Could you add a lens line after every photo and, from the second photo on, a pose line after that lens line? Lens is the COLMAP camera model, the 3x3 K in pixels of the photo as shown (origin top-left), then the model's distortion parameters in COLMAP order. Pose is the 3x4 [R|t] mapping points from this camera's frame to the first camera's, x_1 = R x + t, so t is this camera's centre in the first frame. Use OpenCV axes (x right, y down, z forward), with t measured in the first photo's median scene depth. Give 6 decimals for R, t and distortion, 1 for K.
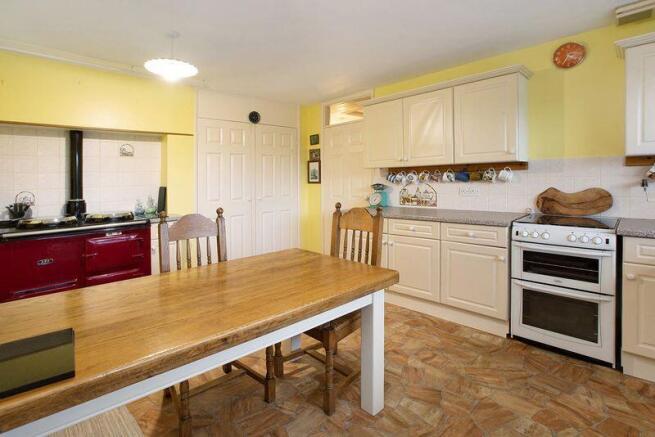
lens RADIAL K [[320.7, 0, 334.3], [0, 320.7, 214.2], [0, 0, 1]] dist [-0.021168, 0.000469]
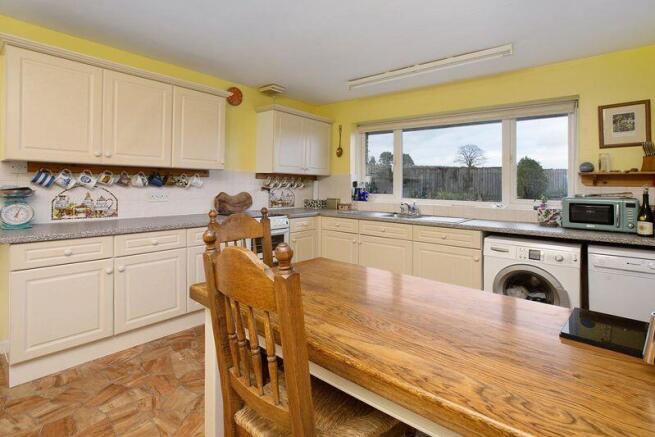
lens RADIAL K [[320.7, 0, 328.5], [0, 320.7, 222.8], [0, 0, 1]] dist [-0.021168, 0.000469]
pose [[-0.080176, -0.097123, 0.992038, -0.503256], [0.088841, 0.990585, 0.104161, -0.042355], [-0.992814, 0.096485, -0.070792, 0.501589]]
